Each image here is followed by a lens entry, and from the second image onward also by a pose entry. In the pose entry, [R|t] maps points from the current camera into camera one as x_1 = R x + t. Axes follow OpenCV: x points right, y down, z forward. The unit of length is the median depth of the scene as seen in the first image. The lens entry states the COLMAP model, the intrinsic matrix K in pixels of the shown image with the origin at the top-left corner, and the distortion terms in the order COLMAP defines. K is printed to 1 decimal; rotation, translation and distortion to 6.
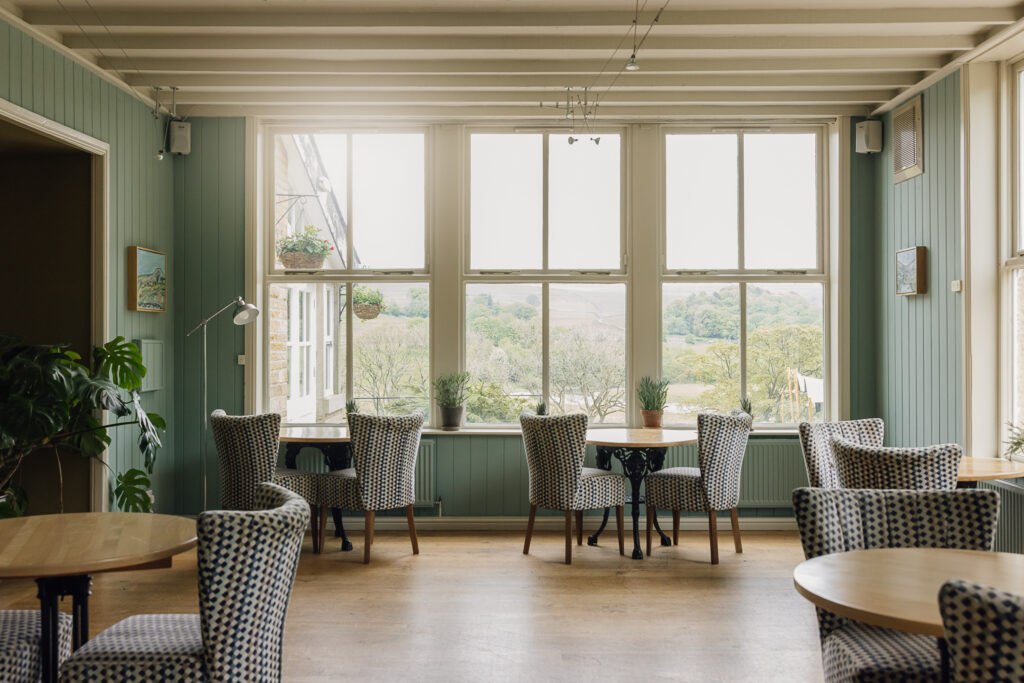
lens RADIAL K [[1029.7, 0, 512.0], [0, 1029.7, 341.5], [0, 0, 1]] dist [-0.001784, 0.006391]
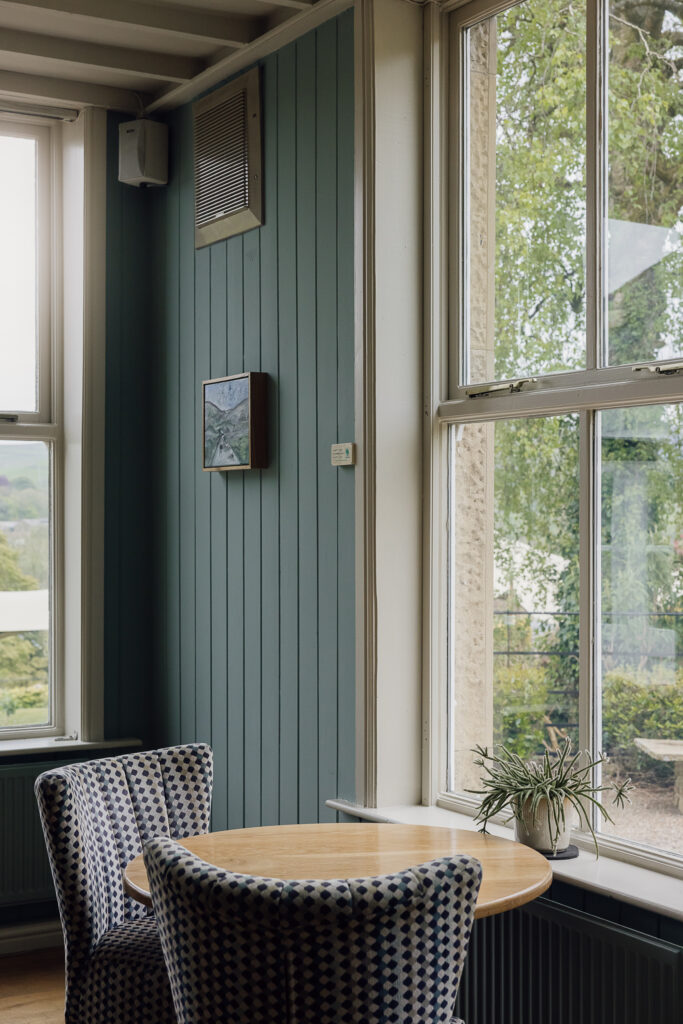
lens RADIAL K [[1490.5, 0, 341.5], [0, 1490.5, 512.0], [0, 0, 1]] dist [-0.005665, 0.032478]
pose [[0.859877, 0.003433, 0.510490, 0.076816], [0.001692, 0.999953, -0.009574, -0.021627], [-0.510499, 0.009096, 0.859830, 0.422613]]
